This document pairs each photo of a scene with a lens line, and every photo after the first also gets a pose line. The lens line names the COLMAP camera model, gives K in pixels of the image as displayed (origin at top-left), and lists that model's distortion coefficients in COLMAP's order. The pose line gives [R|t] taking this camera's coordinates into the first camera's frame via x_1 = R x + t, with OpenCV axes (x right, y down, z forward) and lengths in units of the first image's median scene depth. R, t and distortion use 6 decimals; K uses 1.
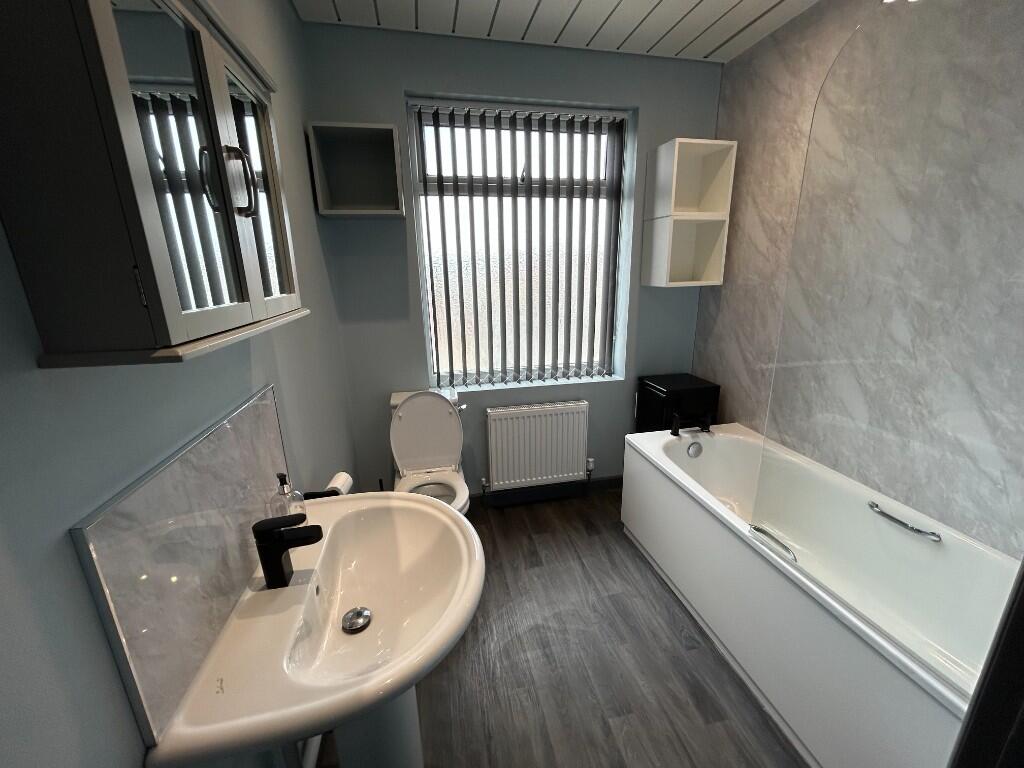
lens RADIAL K [[414.0, 0, 512.2], [0, 414.0, 383.4], [0, 0, 1]] dist [-0.002531, -0.000289]
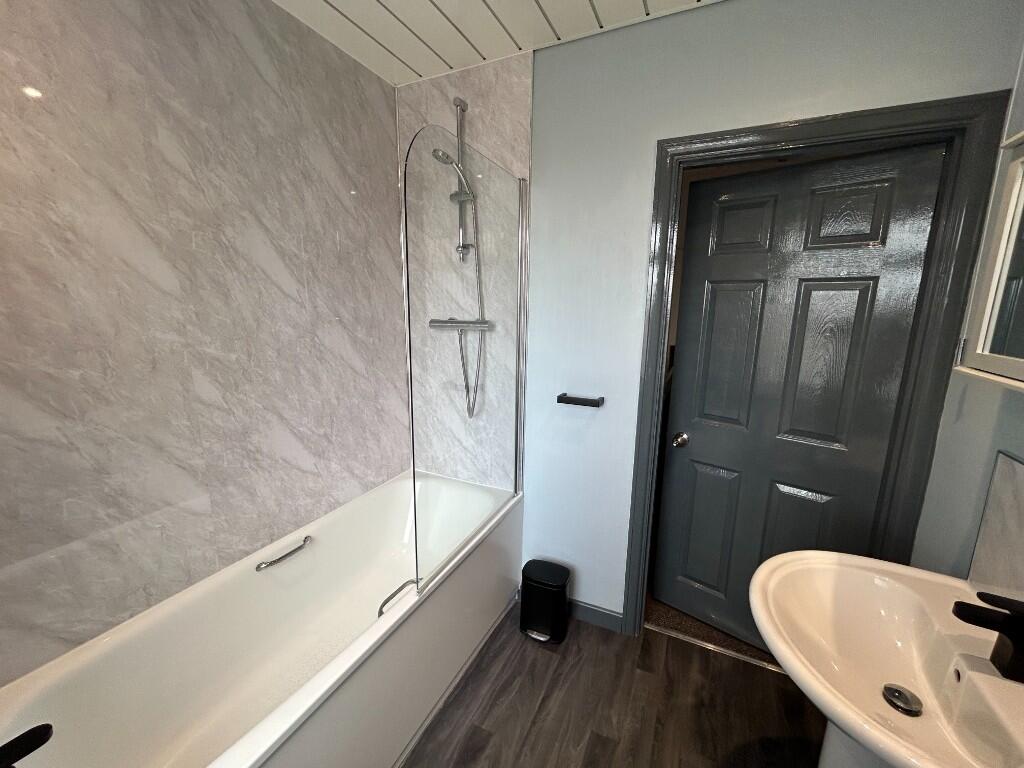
lens RADIAL K [[414.0, 0, 510.9], [0, 414.0, 384.5], [0, 0, 1]] dist [-0.002531, -0.000289]
pose [[-0.787026, -0.112658, 0.606546, -0.109746], [0.165072, 0.908879, 0.383002, -0.379778], [-0.594425, 0.401557, -0.696714, 1.250397]]
